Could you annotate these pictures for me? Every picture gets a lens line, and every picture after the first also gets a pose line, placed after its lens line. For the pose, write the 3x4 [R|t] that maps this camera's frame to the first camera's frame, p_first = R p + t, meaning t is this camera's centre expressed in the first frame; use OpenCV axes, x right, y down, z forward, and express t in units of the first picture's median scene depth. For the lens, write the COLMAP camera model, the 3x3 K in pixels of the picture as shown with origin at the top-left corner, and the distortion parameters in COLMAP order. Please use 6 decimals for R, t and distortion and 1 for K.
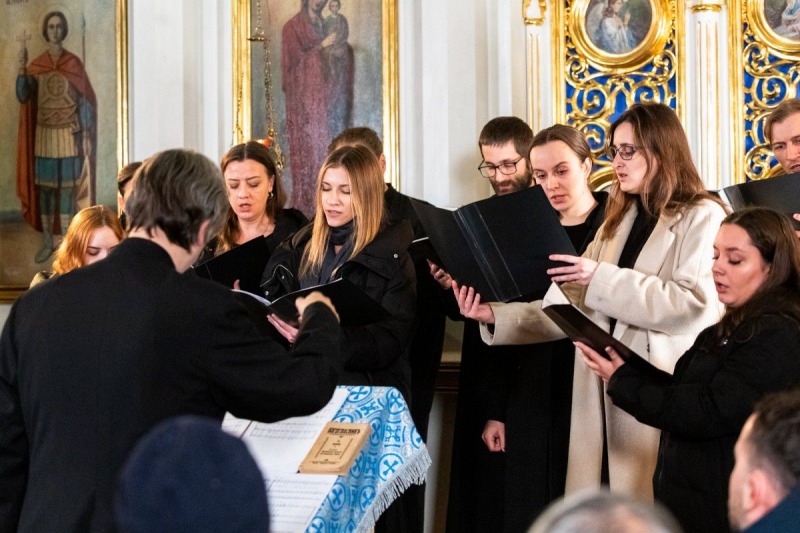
lens RADIAL K [[2066.1, 0, 357.5], [0, 2066.1, 283.4], [0, 0, 1]] dist [-0.116496, 0.000000]
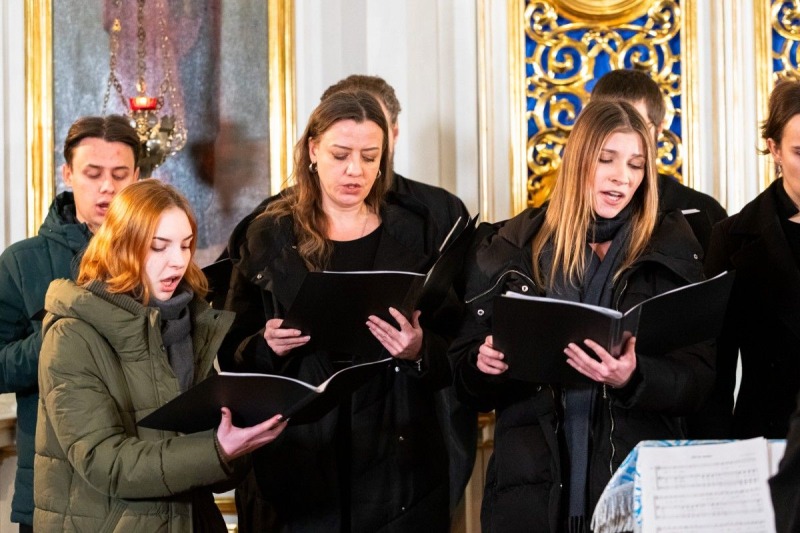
lens RADIAL K [[2504.5, 0, 397.4], [0, 2504.5, 267.4], [0, 0, 1]] dist [-0.089407, 0.000000]
pose [[0.902897, 0.007110, 0.429798, -0.337047], [0.002142, 0.999776, -0.021038, 0.006037], [-0.429852, 0.019916, 0.902680, 0.202715]]
